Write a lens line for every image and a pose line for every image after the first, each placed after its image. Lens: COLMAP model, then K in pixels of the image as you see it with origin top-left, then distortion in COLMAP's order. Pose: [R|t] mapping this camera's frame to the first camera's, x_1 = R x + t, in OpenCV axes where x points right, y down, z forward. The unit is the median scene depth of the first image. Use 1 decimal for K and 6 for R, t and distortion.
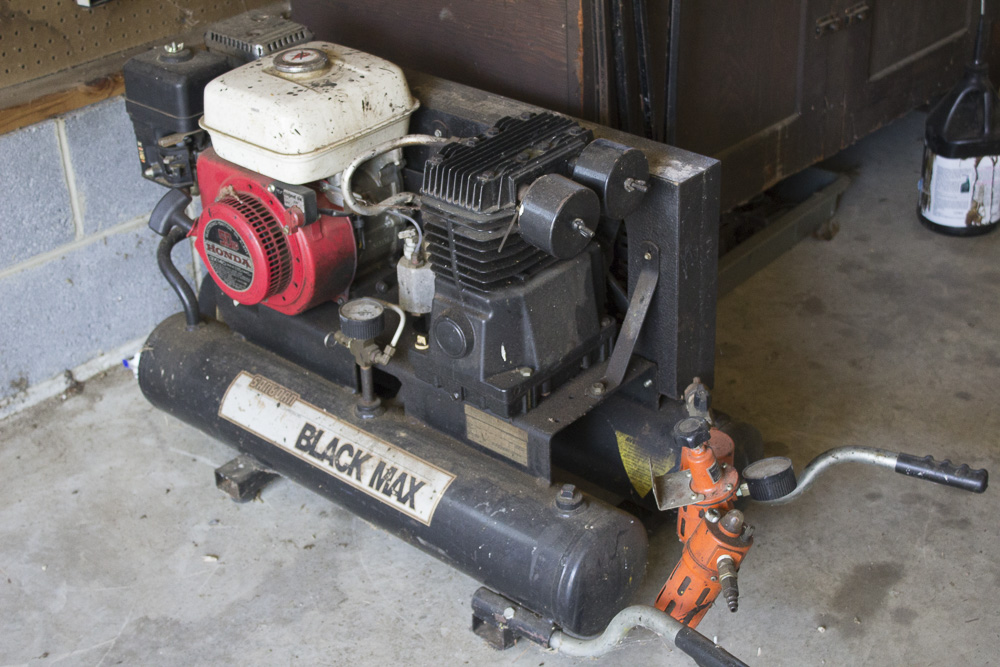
lens RADIAL K [[1517.1, 0, 518.6], [0, 1517.1, 336.0], [0, 0, 1]] dist [-0.024986, 0.000000]
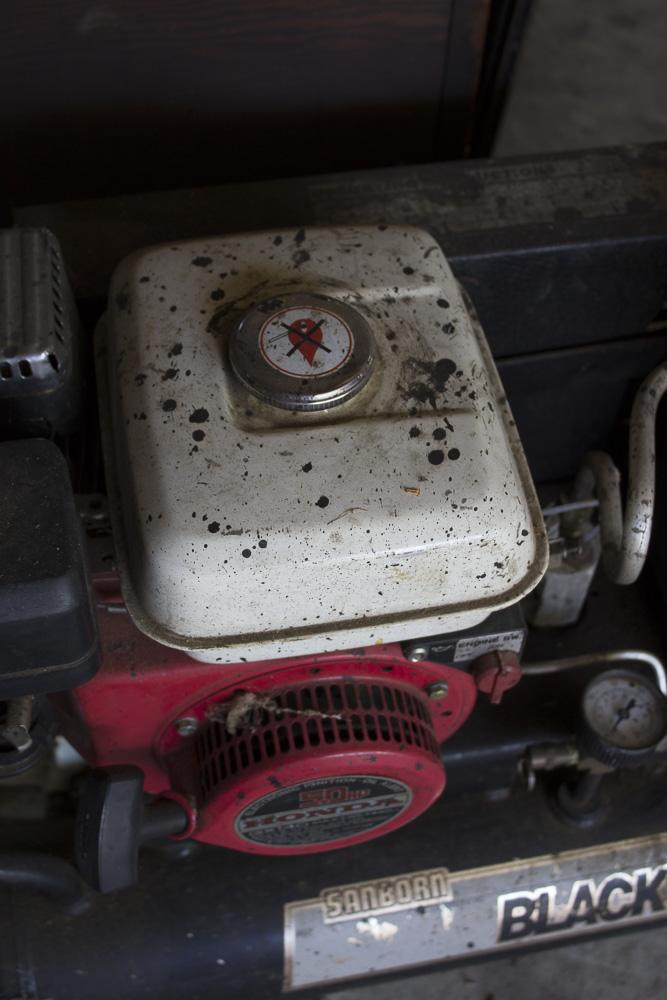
lens RADIAL K [[1302.9, 0, 331.1], [0, 1302.9, 504.9], [0, 0, 1]] dist [-0.041287, 0.000000]
pose [[0.611226, -0.619357, 0.492748, -0.321922], [0.350750, 0.770083, 0.532867, -0.321061], [-0.709491, -0.152871, 0.687934, 0.763093]]
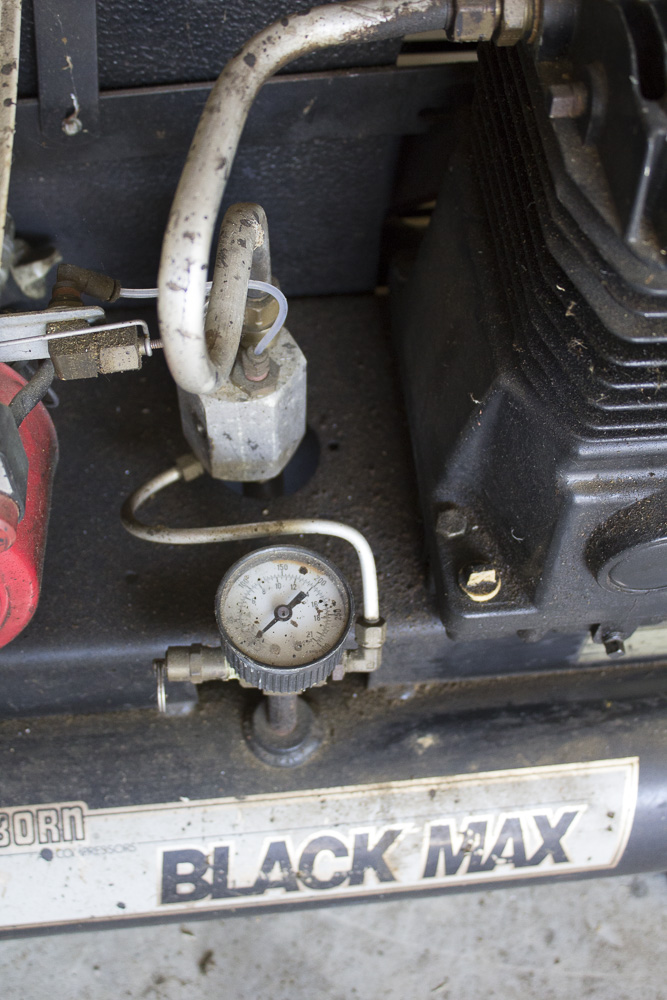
lens RADIAL K [[1176.7, 0, 342.1], [0, 1176.7, 498.7], [0, 0, 1]] dist [-0.073749, 0.000000]
pose [[0.678473, -0.605155, 0.416488, -0.181982], [0.320607, 0.754015, 0.573300, -0.172503], [-0.660973, -0.255440, 0.705595, 0.794118]]
